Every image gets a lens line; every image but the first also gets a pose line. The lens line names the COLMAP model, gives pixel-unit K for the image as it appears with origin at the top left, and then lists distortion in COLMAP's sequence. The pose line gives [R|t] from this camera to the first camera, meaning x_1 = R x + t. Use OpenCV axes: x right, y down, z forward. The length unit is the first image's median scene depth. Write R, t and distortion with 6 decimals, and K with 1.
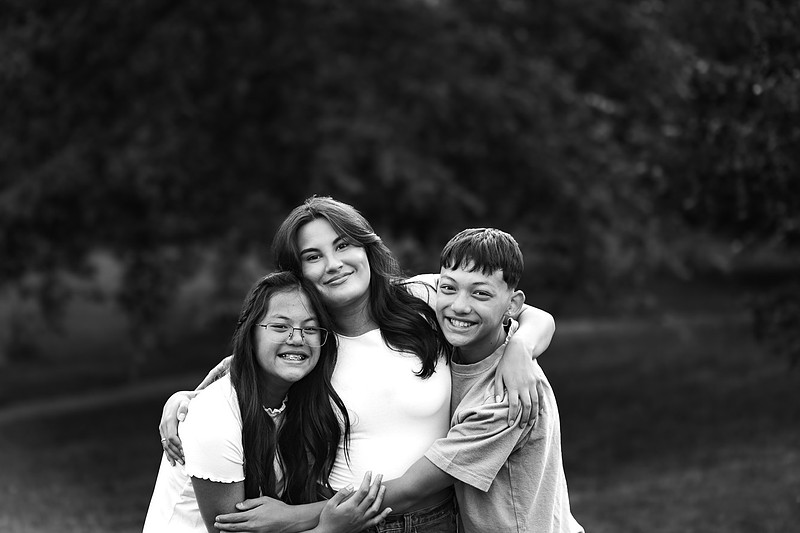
lens RADIAL K [[2073.8, 0, 400.0], [0, 2073.8, 266.5], [0, 0, 1]] dist [0.072986, -0.153369]
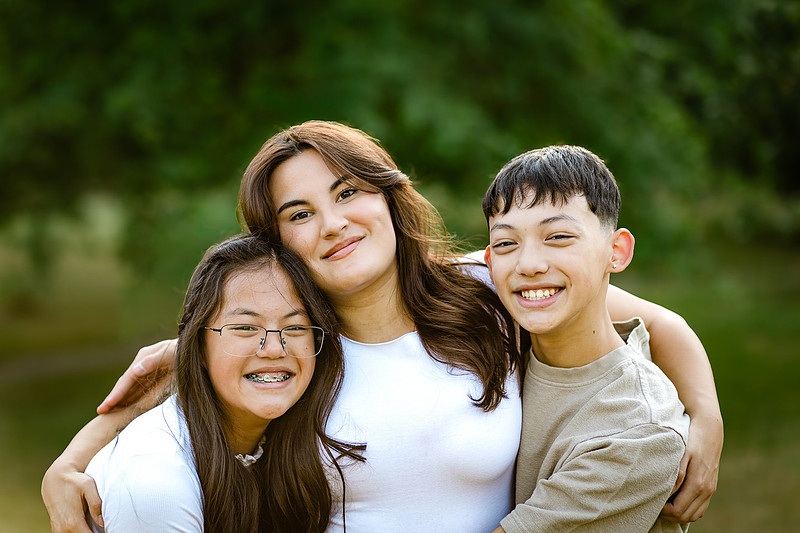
lens RADIAL K [[2073.8, 0, 400.0], [0, 2073.8, 266.5], [0, 0, 1]] dist [0.072986, -0.153369]
pose [[0.999848, 0.014340, -0.009909, -0.002445], [-0.014106, 0.999630, 0.023277, -0.000944], [0.010239, -0.023134, 0.999680, 0.105052]]
